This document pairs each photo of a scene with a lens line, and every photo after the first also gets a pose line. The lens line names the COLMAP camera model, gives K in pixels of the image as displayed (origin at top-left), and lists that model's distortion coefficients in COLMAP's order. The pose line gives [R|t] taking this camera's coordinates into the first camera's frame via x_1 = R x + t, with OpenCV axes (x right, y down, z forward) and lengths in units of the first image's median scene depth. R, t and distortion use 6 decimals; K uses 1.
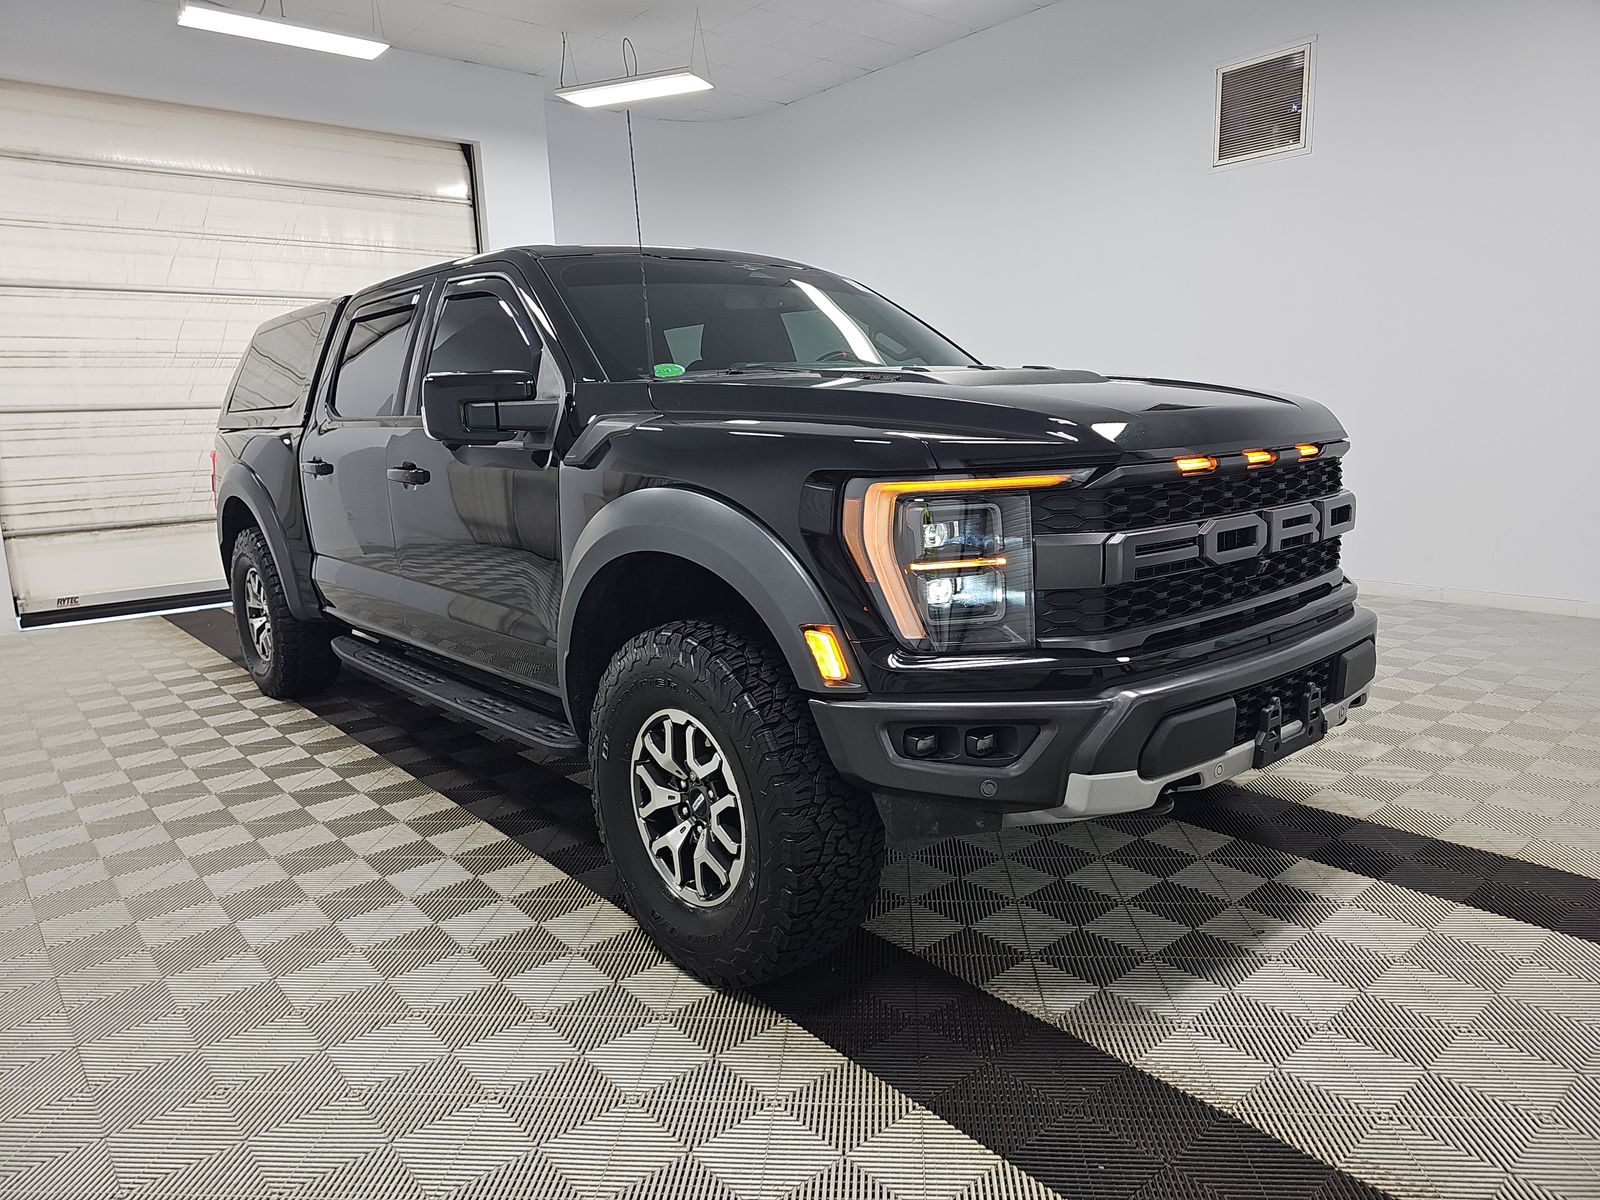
lens RADIAL K [[1073.3, 0, 803.3], [0, 1073.3, 589.8], [0, 0, 1]] dist [0.029483, -0.001548]
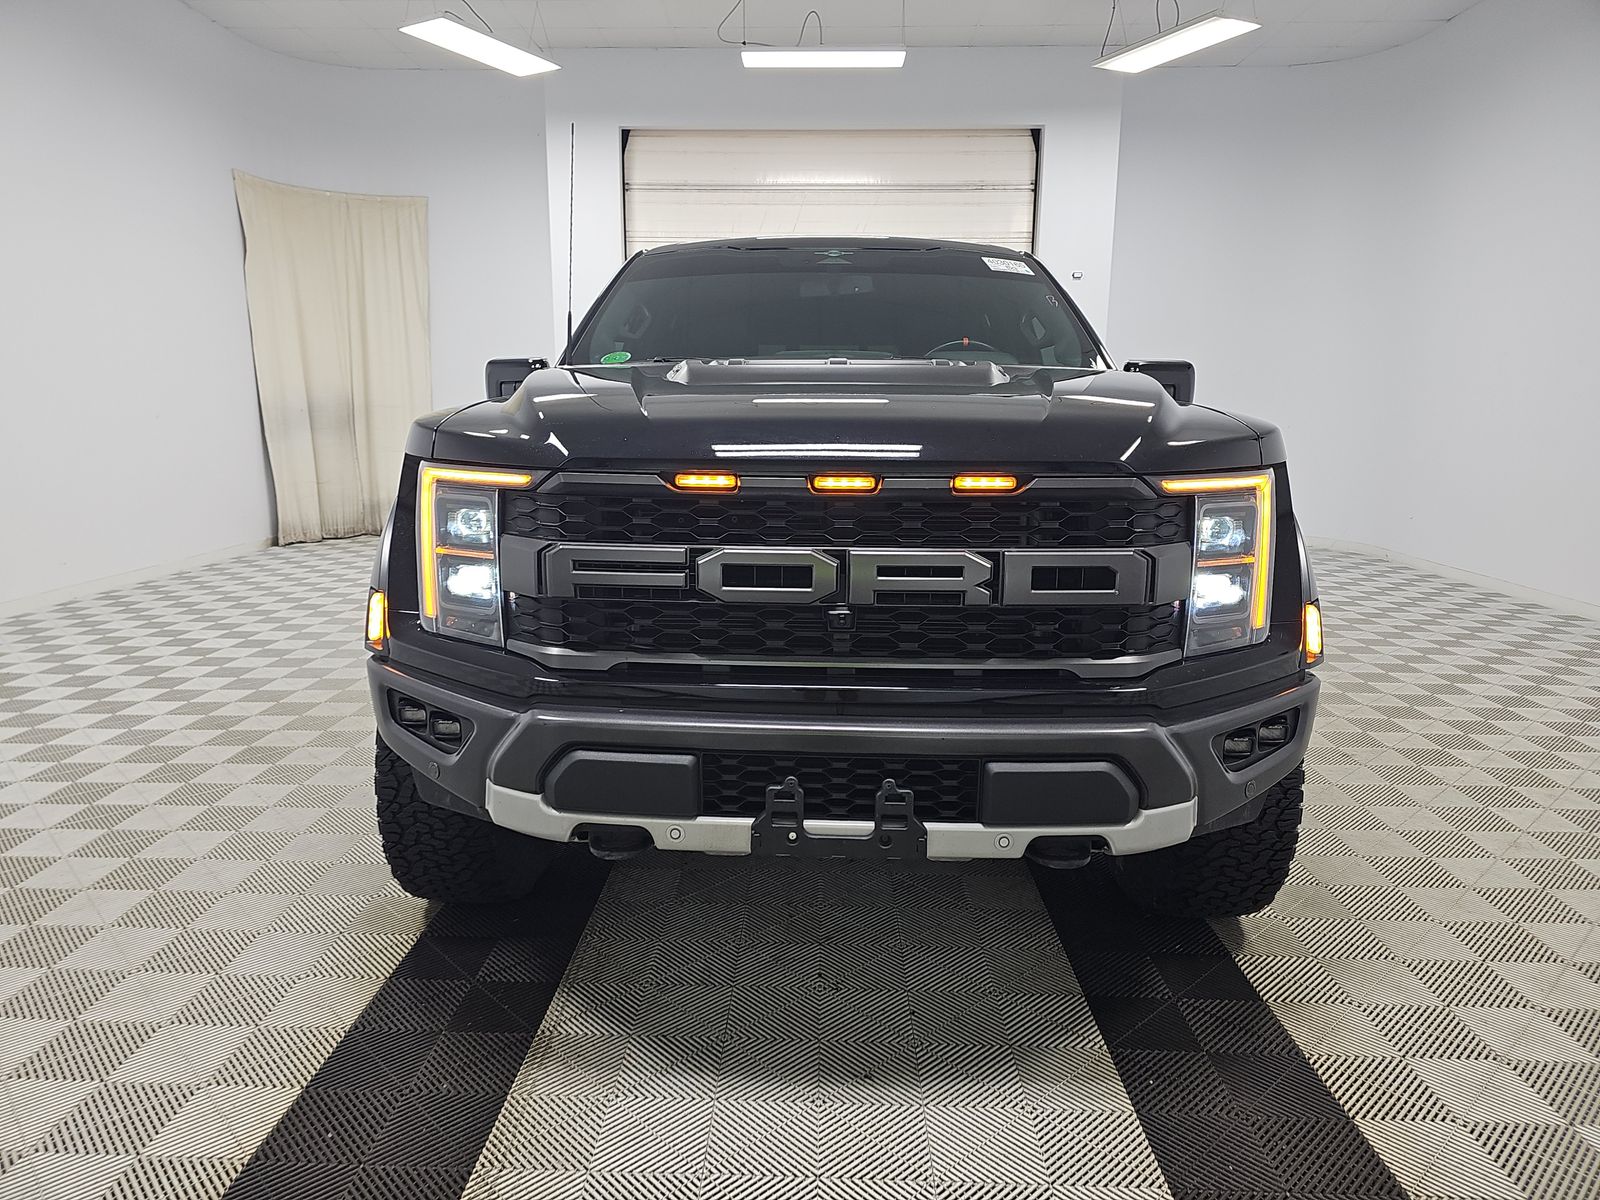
lens RADIAL K [[1073.3, 0, 803.3], [0, 1073.3, 589.8], [0, 0, 1]] dist [0.029483, -0.001548]
pose [[0.750577, 0.154559, -0.642452, 0.928337], [-0.142225, 0.987259, 0.071350, -0.096060], [0.645295, 0.037819, 0.762997, 0.374362]]
